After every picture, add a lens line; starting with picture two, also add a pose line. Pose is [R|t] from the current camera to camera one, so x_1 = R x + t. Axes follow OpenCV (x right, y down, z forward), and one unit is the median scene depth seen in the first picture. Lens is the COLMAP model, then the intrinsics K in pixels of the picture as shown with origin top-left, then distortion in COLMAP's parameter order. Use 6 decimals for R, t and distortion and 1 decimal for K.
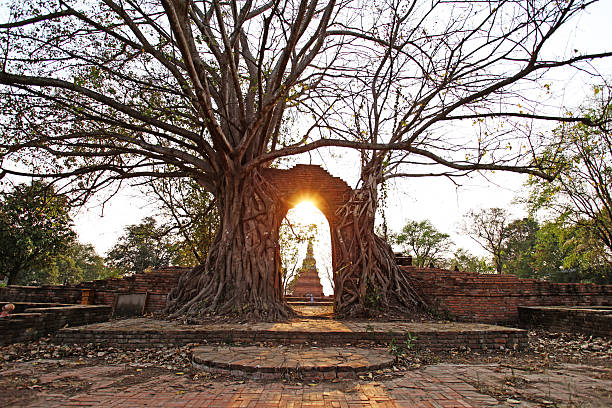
lens RADIAL K [[297.3, 0, 307.7], [0, 297.3, 208.5], [0, 0, 1]] dist [-0.065585, 0.027001]
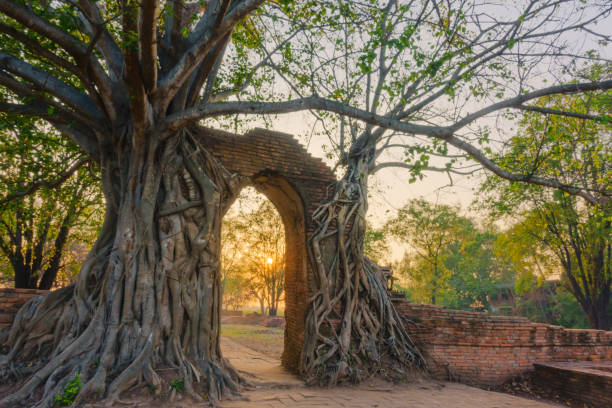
lens RADIAL K [[418.4, 0, 305.1], [0, 418.4, 202.4], [0, 0, 1]] dist [-0.003870, -0.004254]
pose [[0.947634, 0.099646, 0.303416, -0.199270], [-0.117064, 0.992330, 0.039721, -0.046710], [-0.297130, -0.073160, 0.952030, 0.161027]]
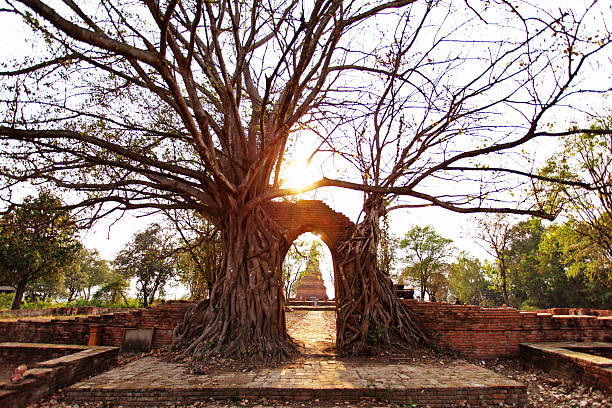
lens RADIAL K [[297.3, 0, 307.7], [0, 297.3, 208.5], [0, 0, 1]] dist [-0.065585, 0.027001]
pose [[0.999928, -0.004937, -0.010950, 0.002473], [0.004981, 0.999980, 0.003986, -0.131666], [0.010930, -0.004040, 0.999932, -0.011704]]
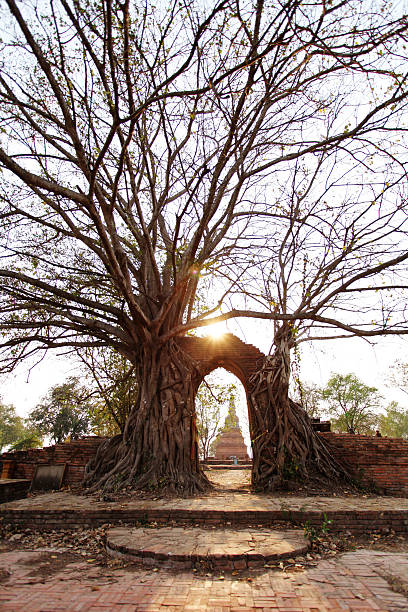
lens RADIAL K [[297.3, 0, 210.1], [0, 297.3, 304.8], [0, 0, 1]] dist [-0.065585, 0.027001]
pose [[0.997740, -0.037496, -0.055752, 0.024831], [0.026140, 0.981047, -0.191999, -0.047744], [0.061895, 0.190108, 0.979810, -0.057543]]
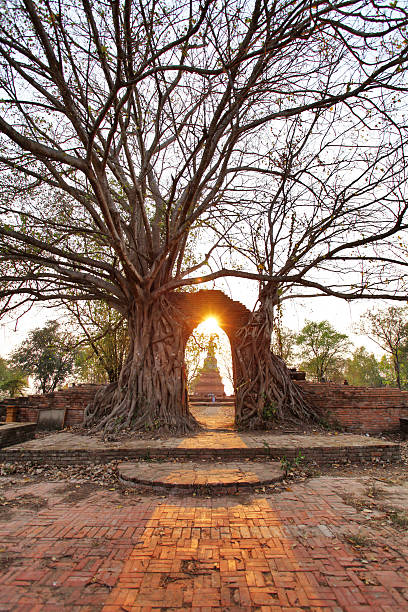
lens RADIAL K [[297.3, 0, 210.1], [0, 297.3, 304.8], [0, 0, 1]] dist [-0.065585, 0.027001]
pose [[0.999939, -0.009091, 0.006308, -0.007883], [0.009122, 0.999946, -0.004933, -0.093153], [-0.006263, 0.004991, 0.999968, -0.110275]]
